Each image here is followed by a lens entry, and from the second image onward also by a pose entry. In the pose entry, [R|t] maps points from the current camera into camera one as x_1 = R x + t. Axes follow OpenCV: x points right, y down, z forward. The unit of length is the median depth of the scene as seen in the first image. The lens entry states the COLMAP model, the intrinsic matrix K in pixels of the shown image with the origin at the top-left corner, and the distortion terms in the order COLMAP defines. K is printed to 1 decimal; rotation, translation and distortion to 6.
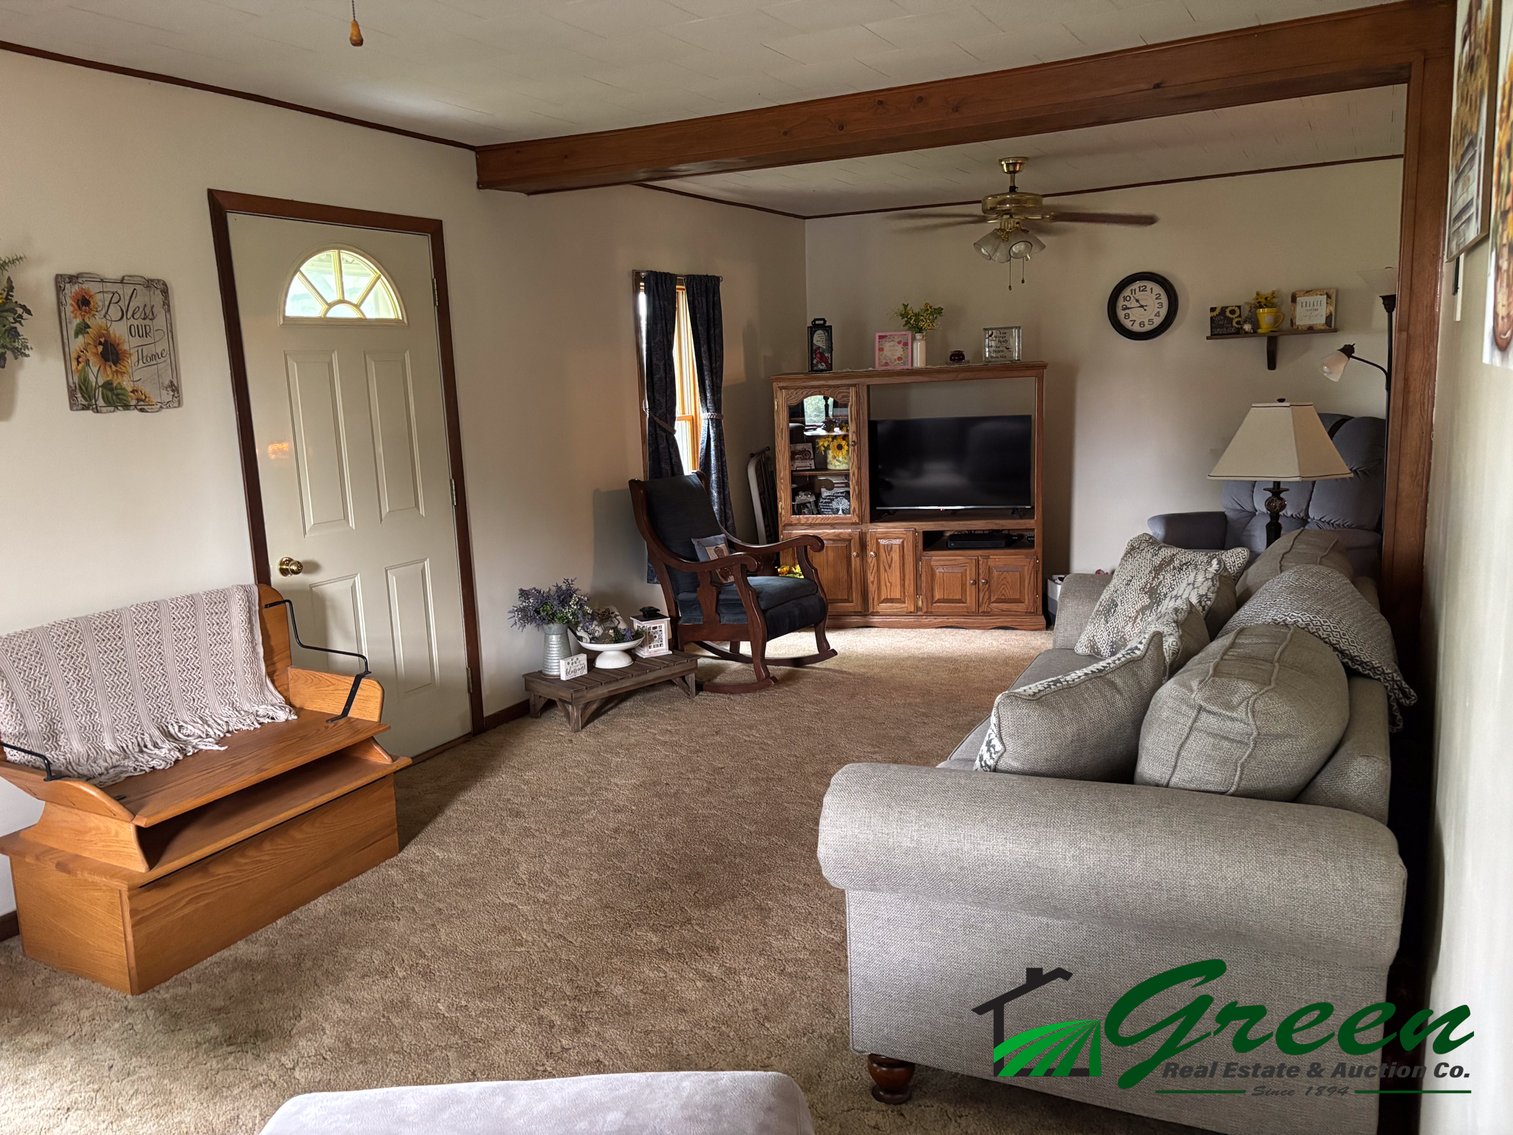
lens RADIAL K [[1115.5, 0, 737.1], [0, 1115.5, 578.2], [0, 0, 1]] dist [0.004736, 0.003541]
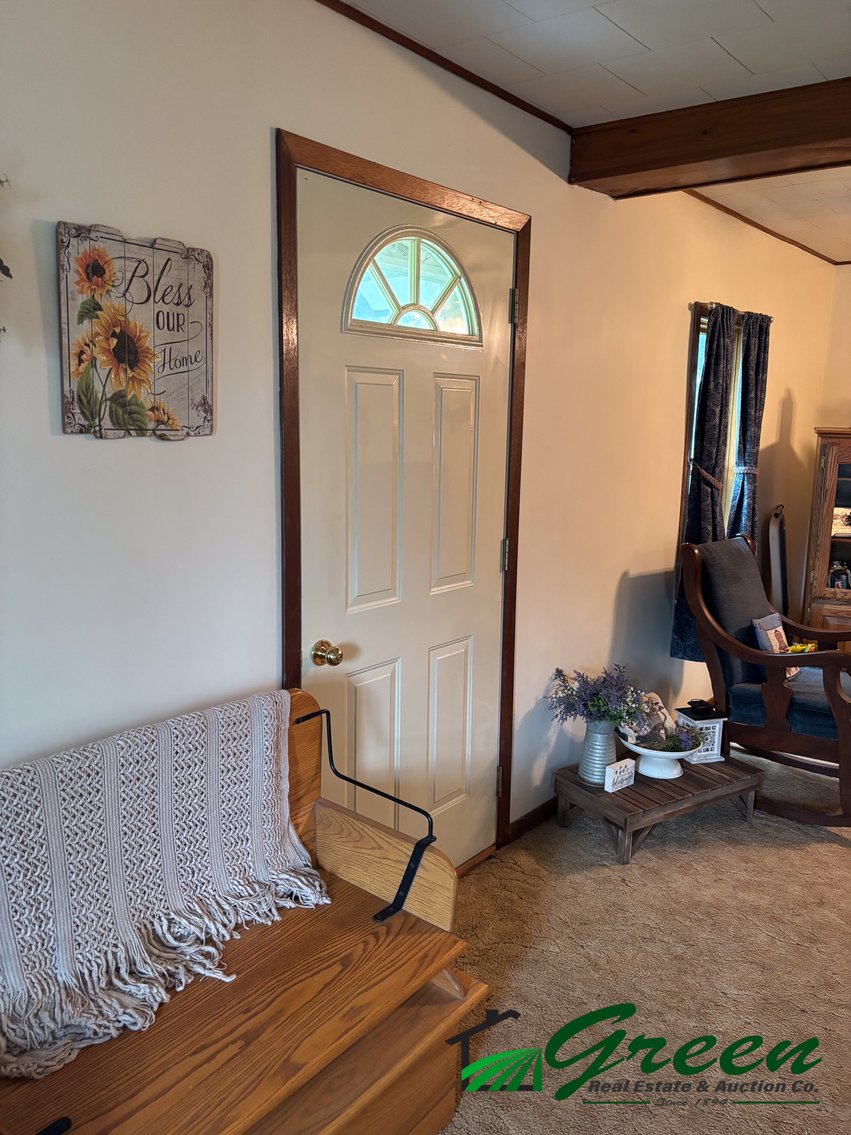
lens RADIAL K [[856.3, 0, 425.5], [0, 856.3, 567.5], [0, 0, 1]] dist [0.026900, -0.000550]
pose [[0.980769, 0.095295, -0.170326, -0.271602], [-0.095236, 0.995418, 0.008537, -0.089048], [0.170359, 0.007848, 0.985351, 0.499498]]
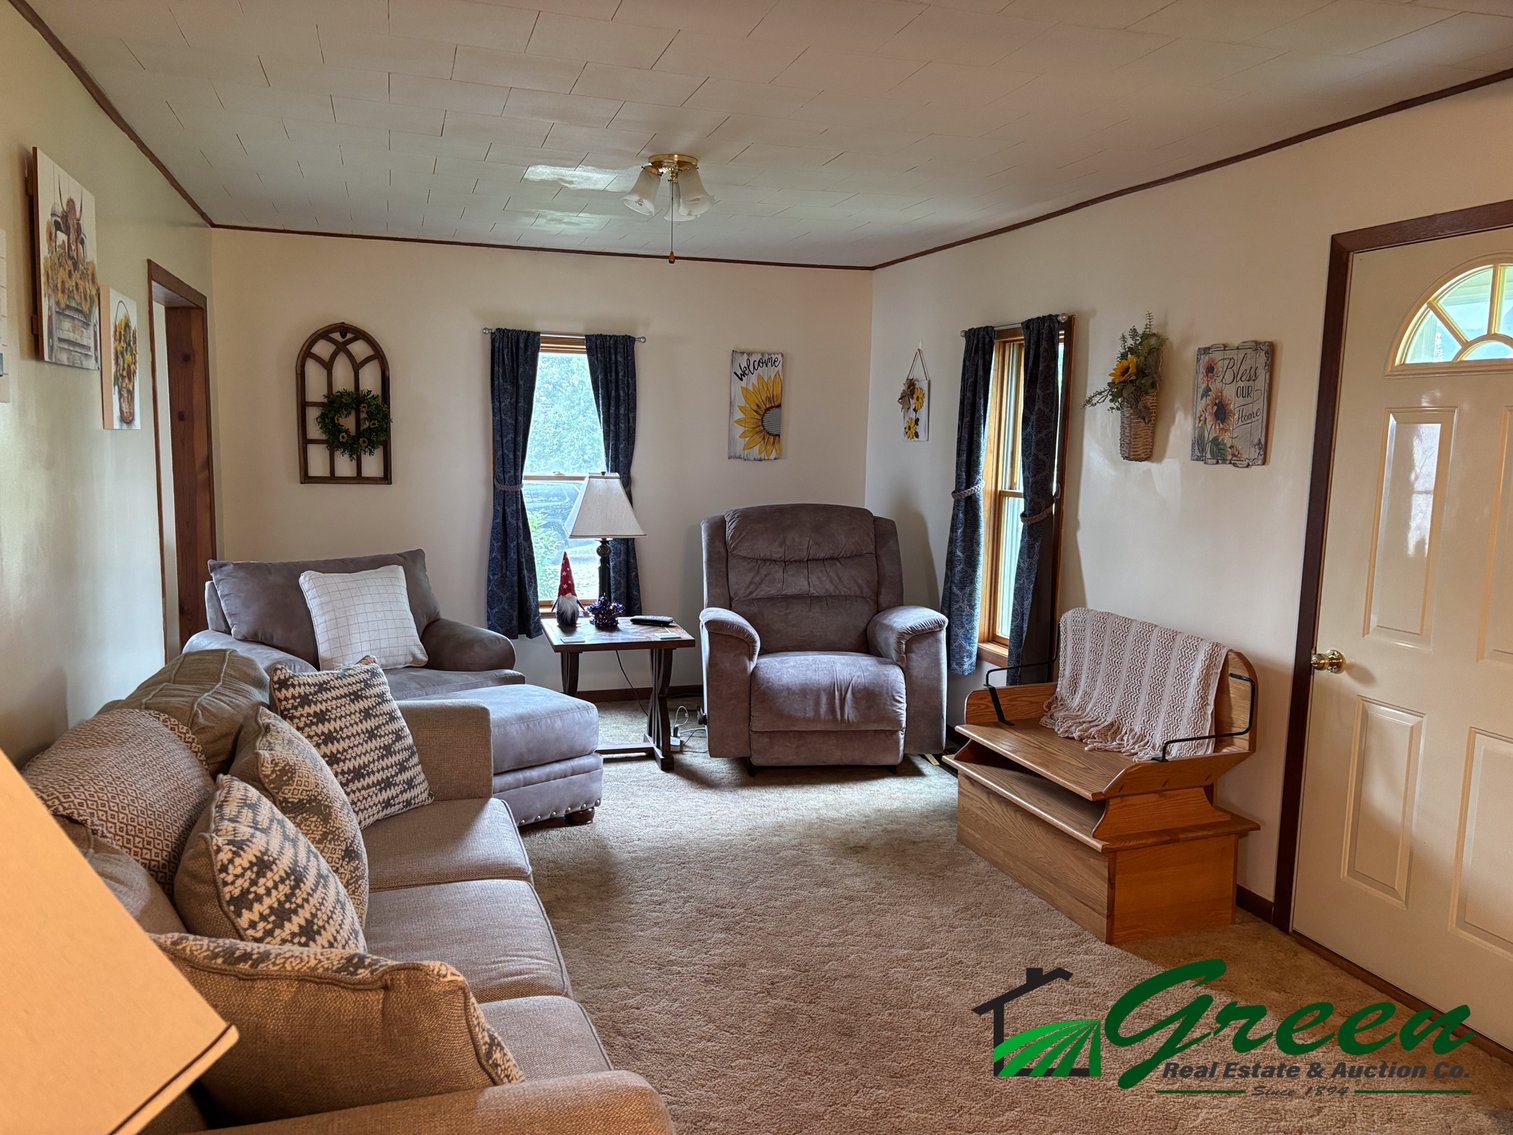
lens RADIAL K [[1140.2, 0, 748.5], [0, 1140.2, 558.0], [0, 0, 1]] dist [0.071503, -0.078941]
pose [[-0.694113, 0.118808, -0.709994, 0.586884], [-0.110292, 0.957090, 0.267981, -0.306626], [0.711367, 0.264315, -0.651225, 1.396404]]
